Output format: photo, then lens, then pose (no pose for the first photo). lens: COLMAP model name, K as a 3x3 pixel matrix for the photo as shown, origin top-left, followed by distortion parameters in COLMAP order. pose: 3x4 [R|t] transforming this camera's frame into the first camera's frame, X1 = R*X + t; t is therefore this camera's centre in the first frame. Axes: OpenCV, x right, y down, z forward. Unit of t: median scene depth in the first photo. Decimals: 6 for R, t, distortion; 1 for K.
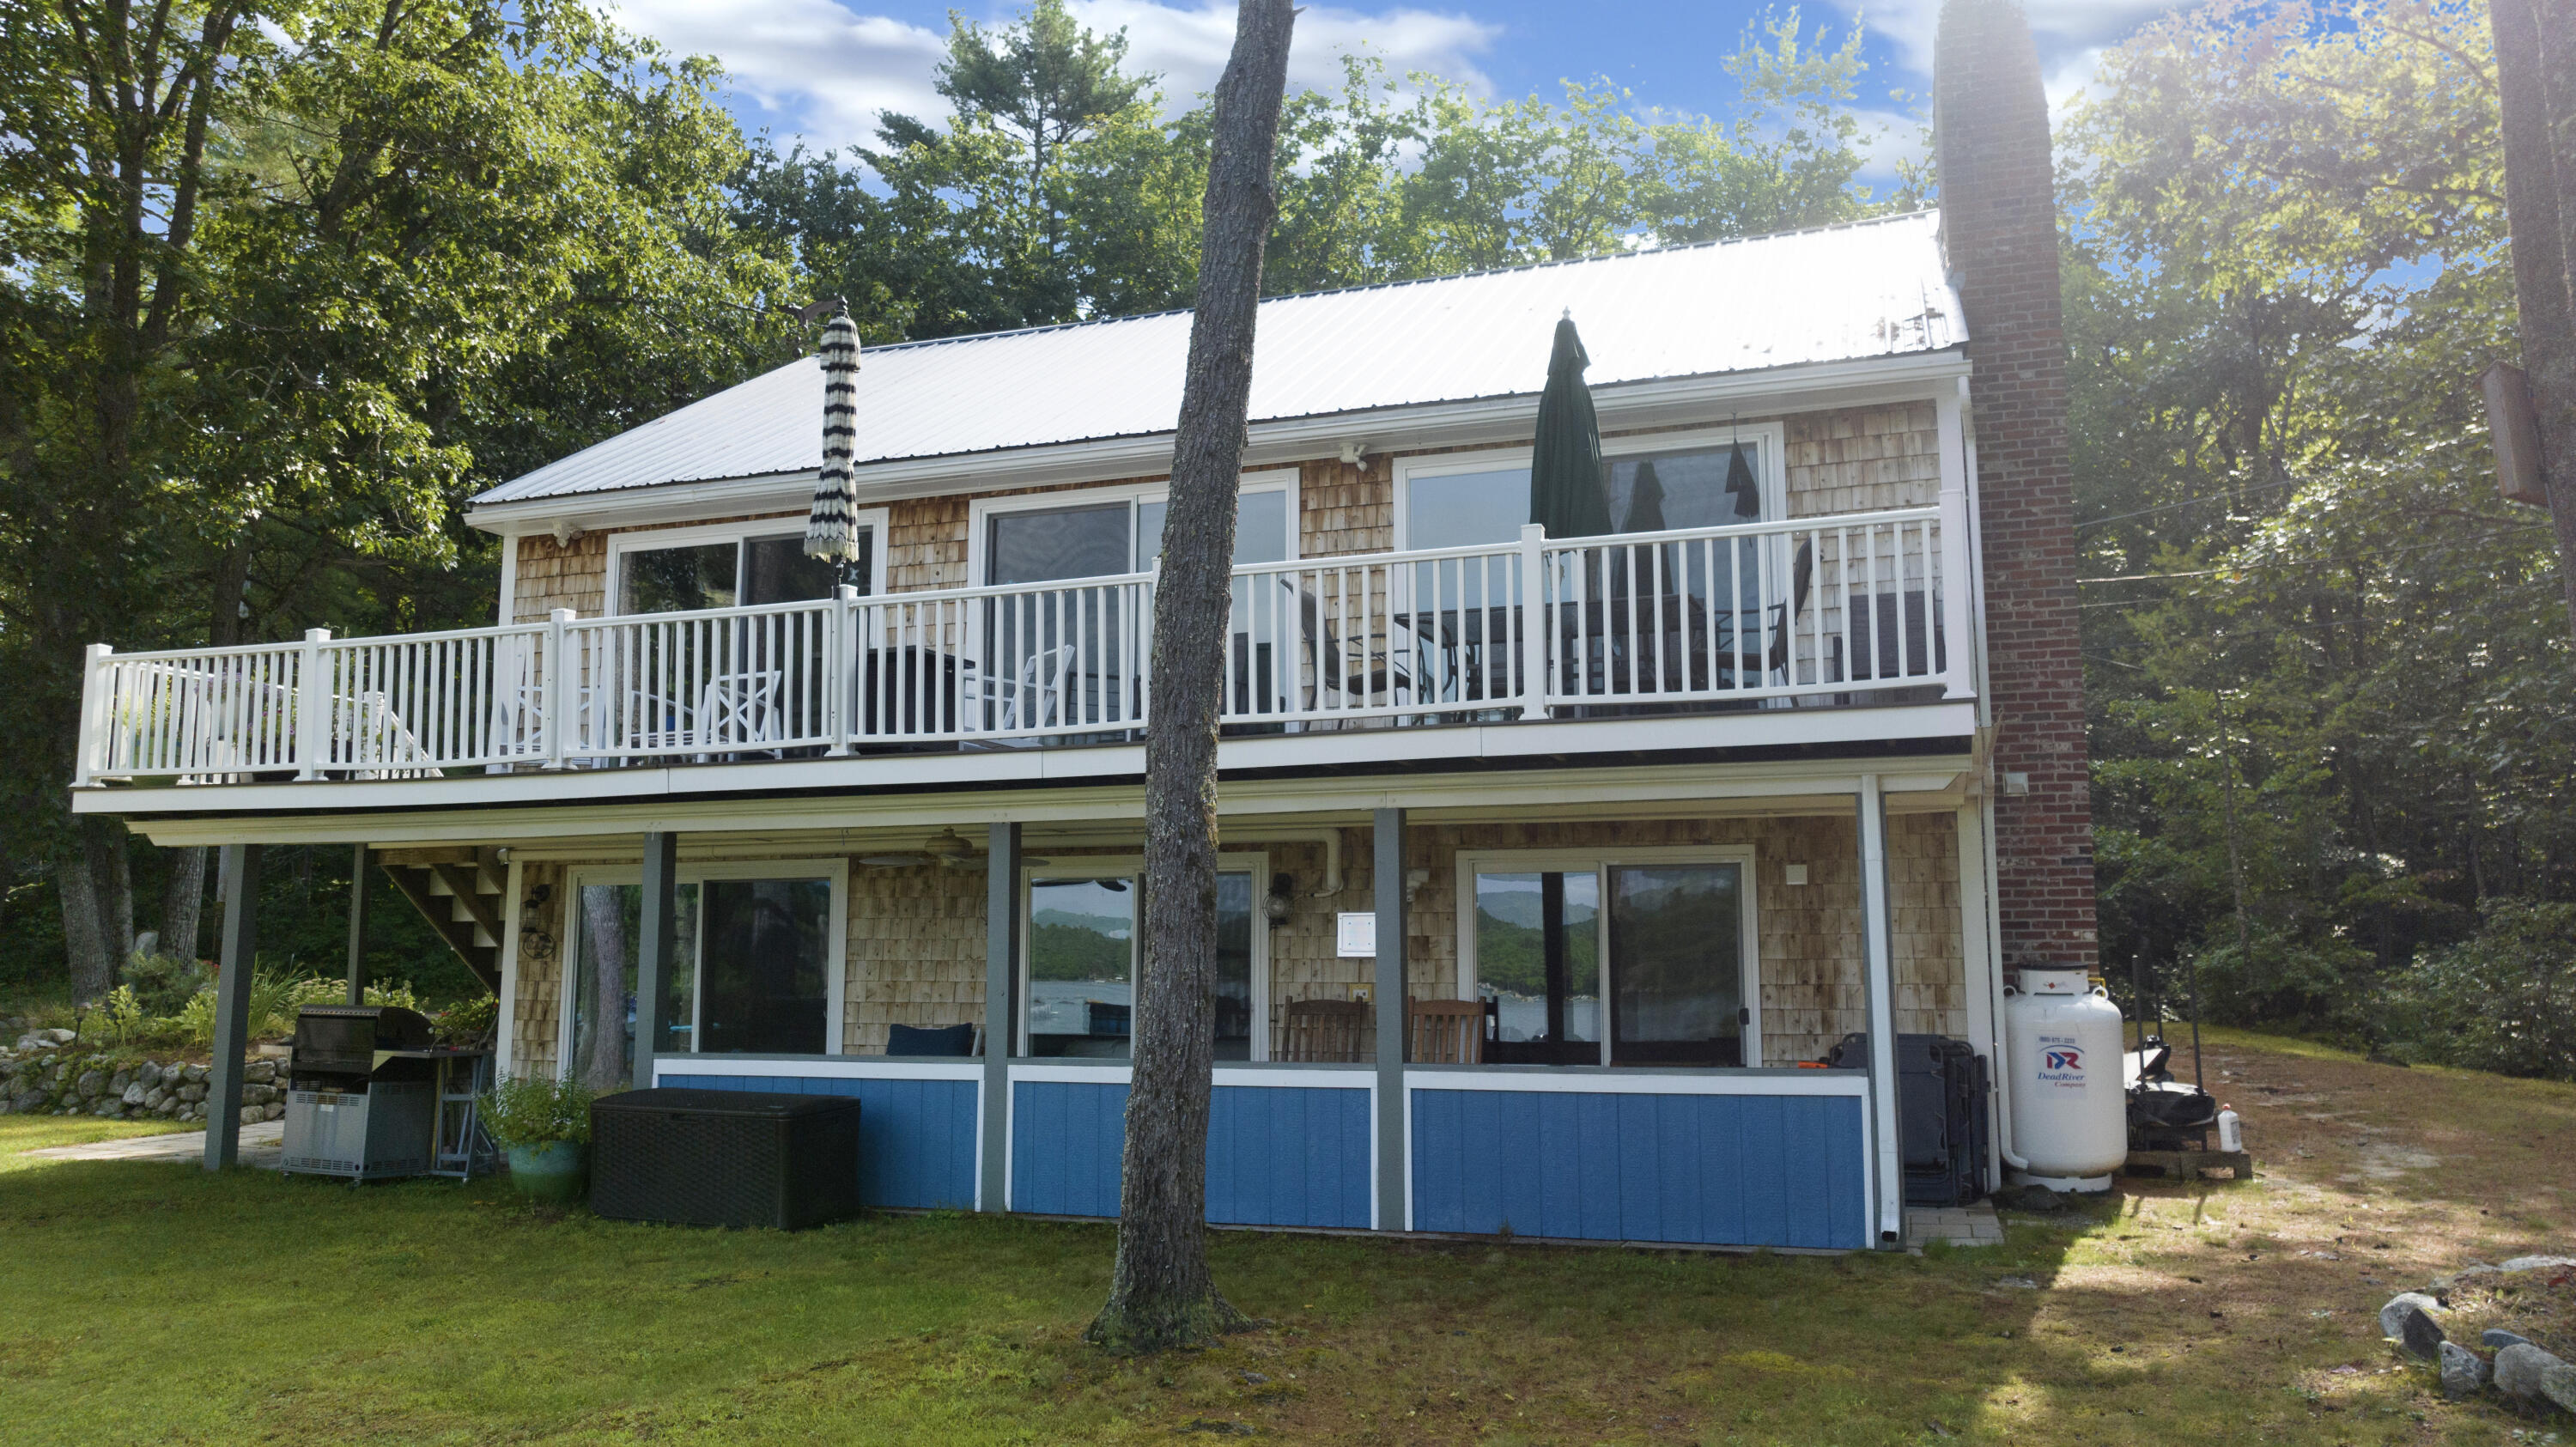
lens RADIAL K [[1820.1, 0, 1286.5], [0, 1820.1, 722.2], [0, 0, 1]] dist [-0.019059, 0.004907]
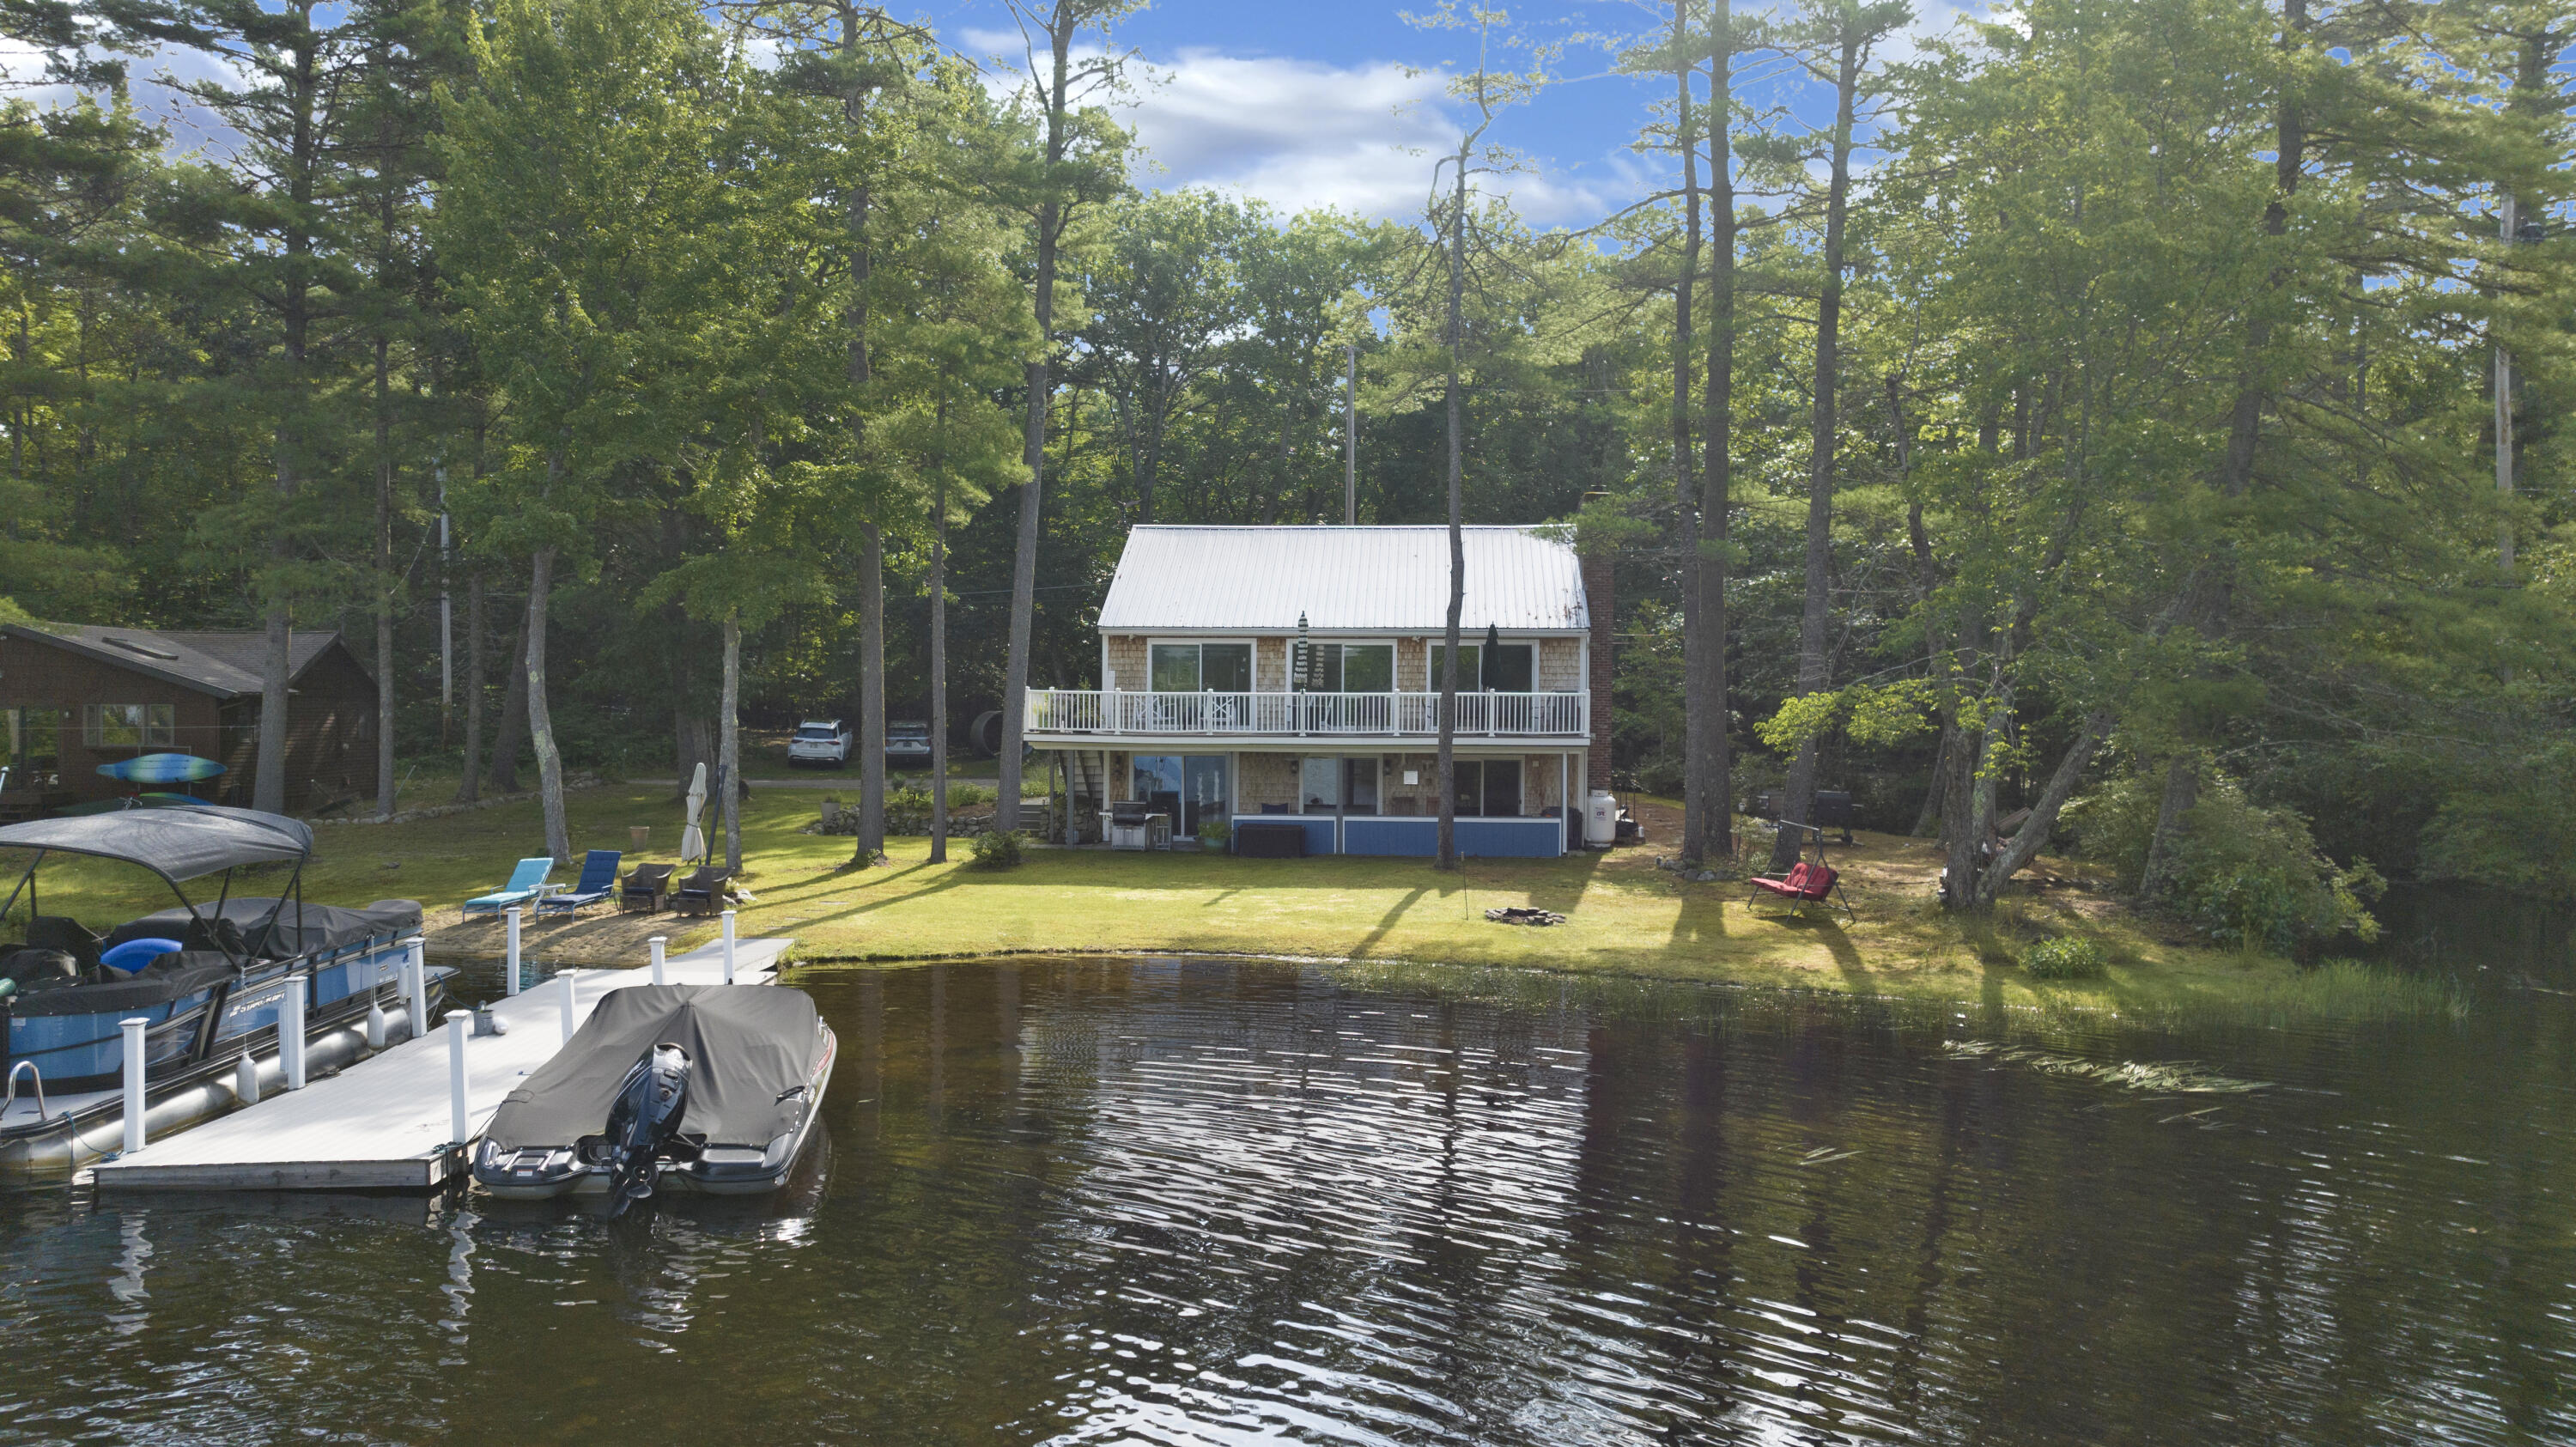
lens RADIAL K [[1820.1, 0, 1286.5], [0, 1820.1, 722.2], [0, 0, 1]] dist [-0.019059, 0.004907]
pose [[0.969679, 0.004865, 0.244333, -1.001810], [-0.040560, 0.989139, 0.141277, -0.450584], [-0.240992, -0.146904, 0.959345, -2.165409]]
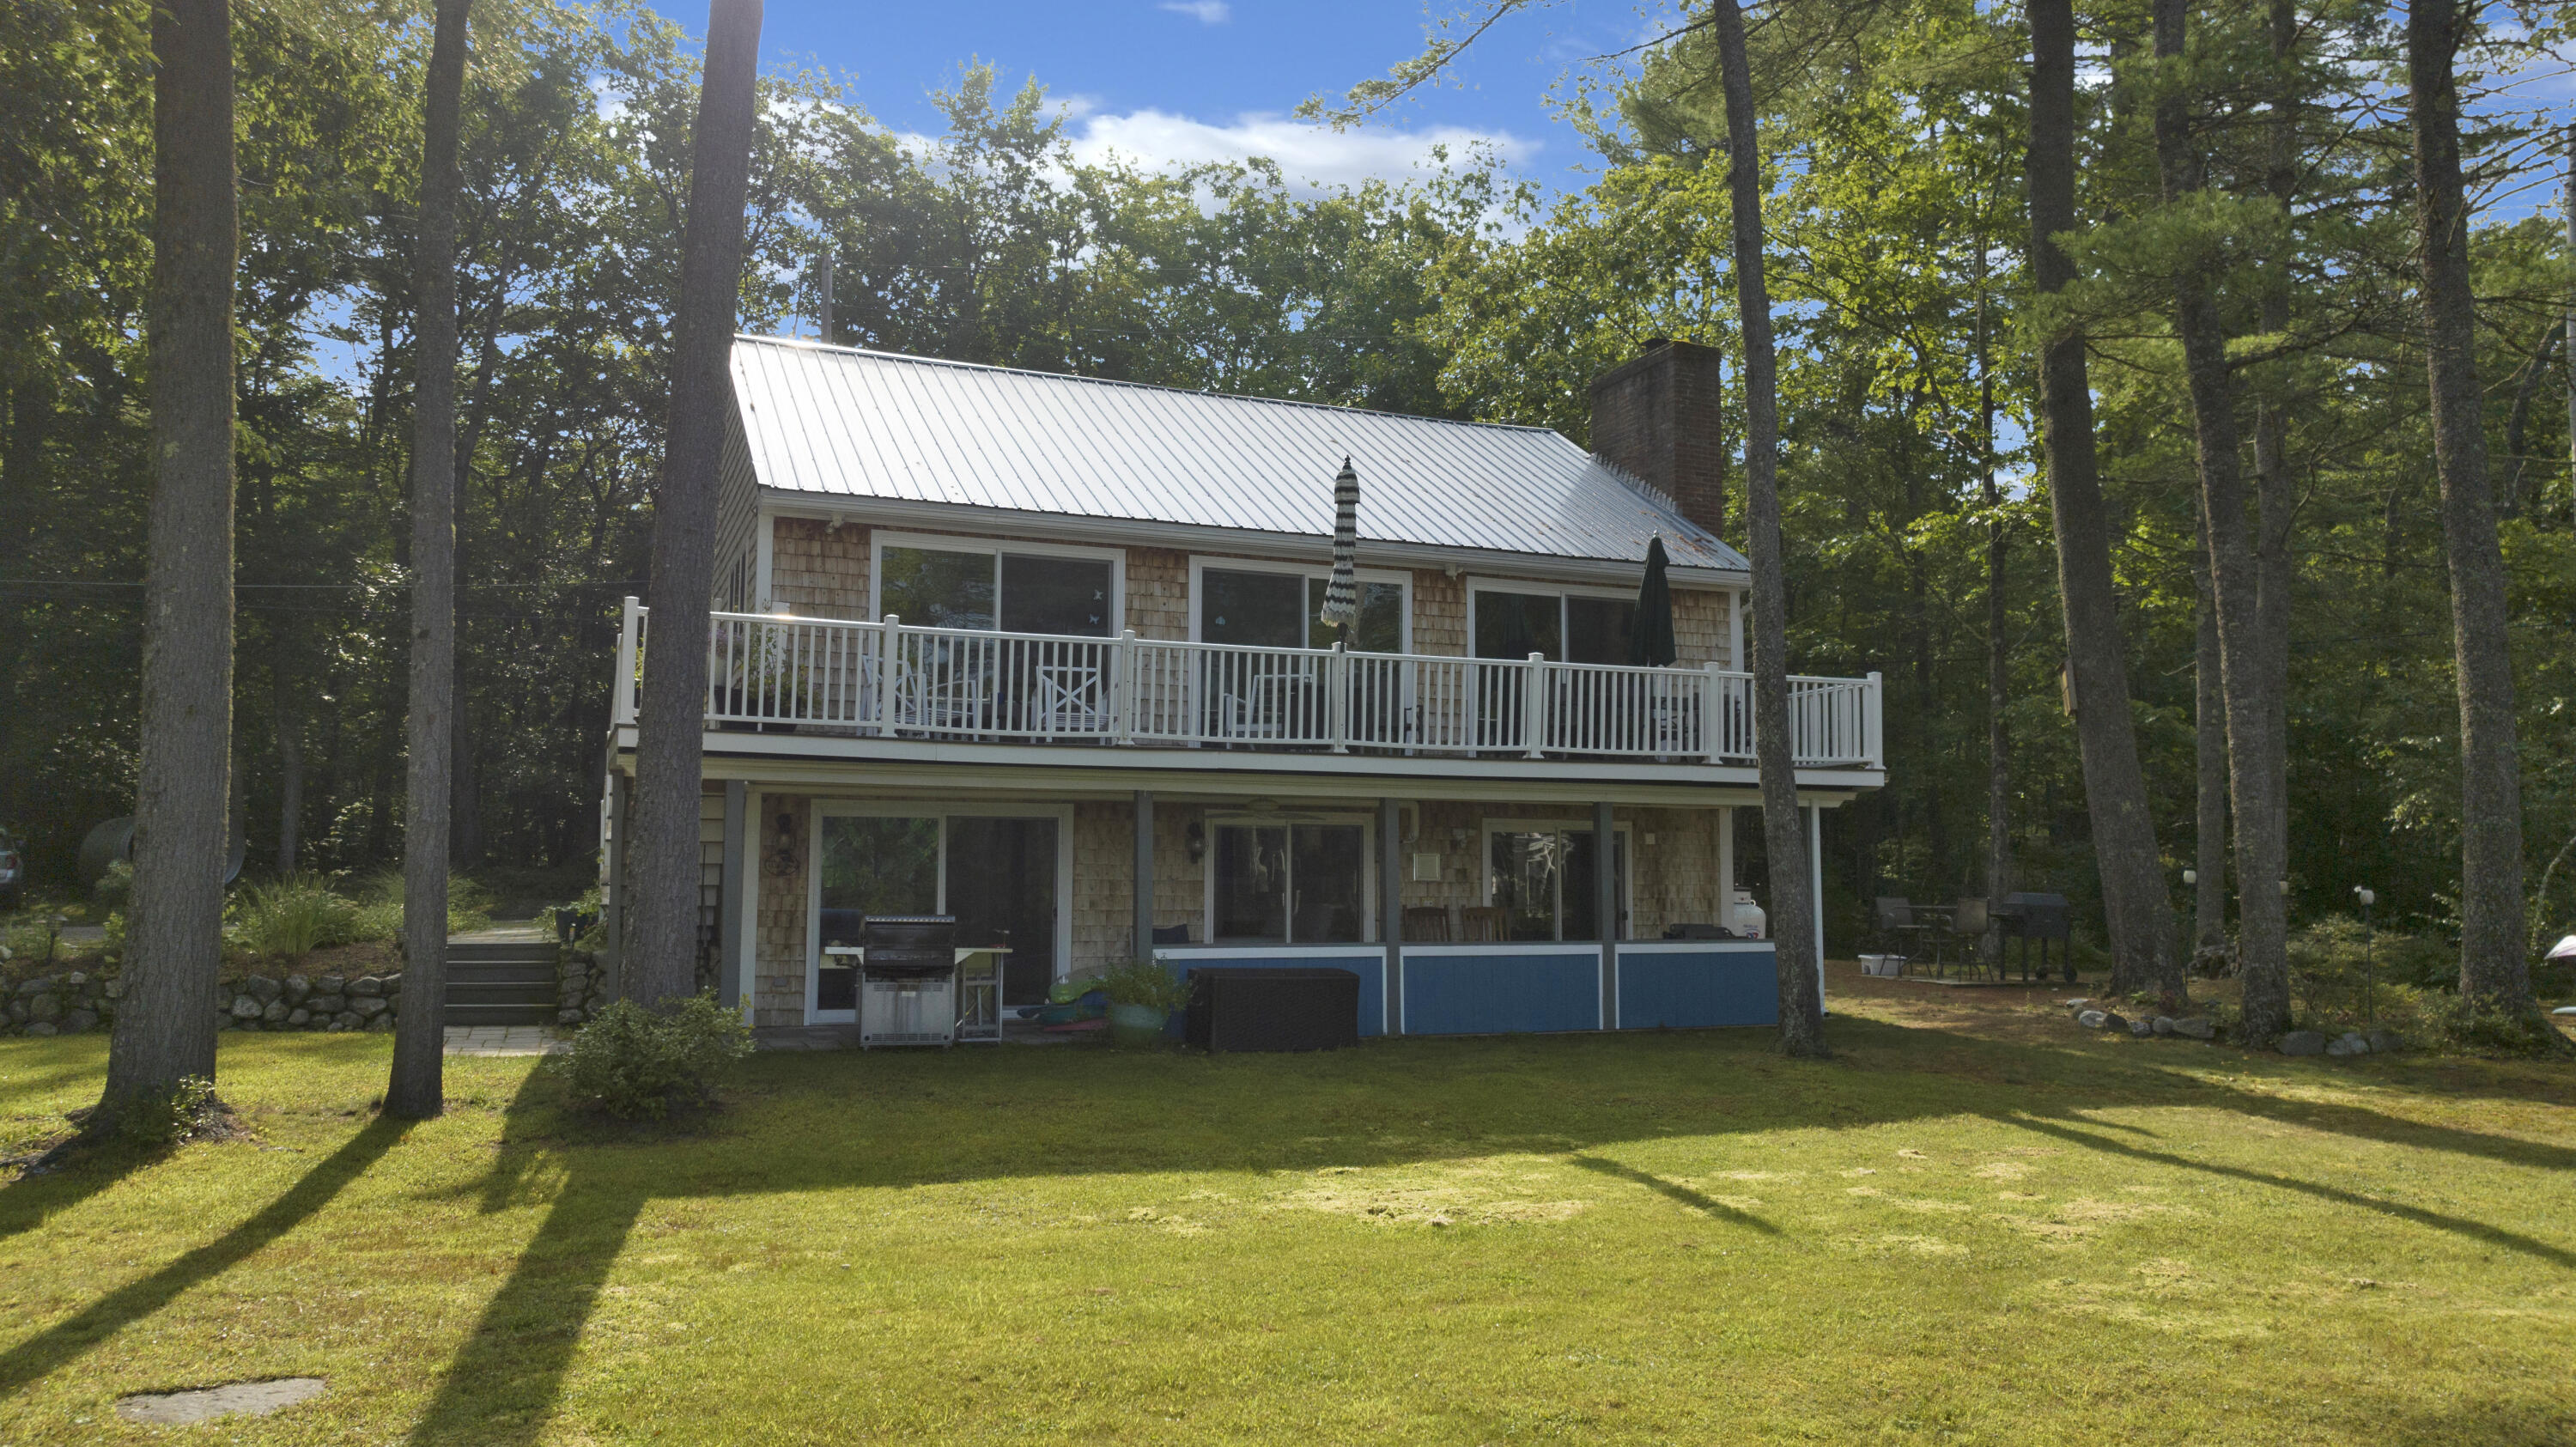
lens RADIAL K [[1820.0, 0, 1290.8], [0, 1820.0, 723.7], [0, 0, 1]] dist [-0.036371, 0.035354]
pose [[0.747956, 0.064119, 0.660644, -1.102783], [-0.095967, 0.995312, 0.012050, -0.017813], [-0.656774, -0.072412, 0.750602, -0.123195]]
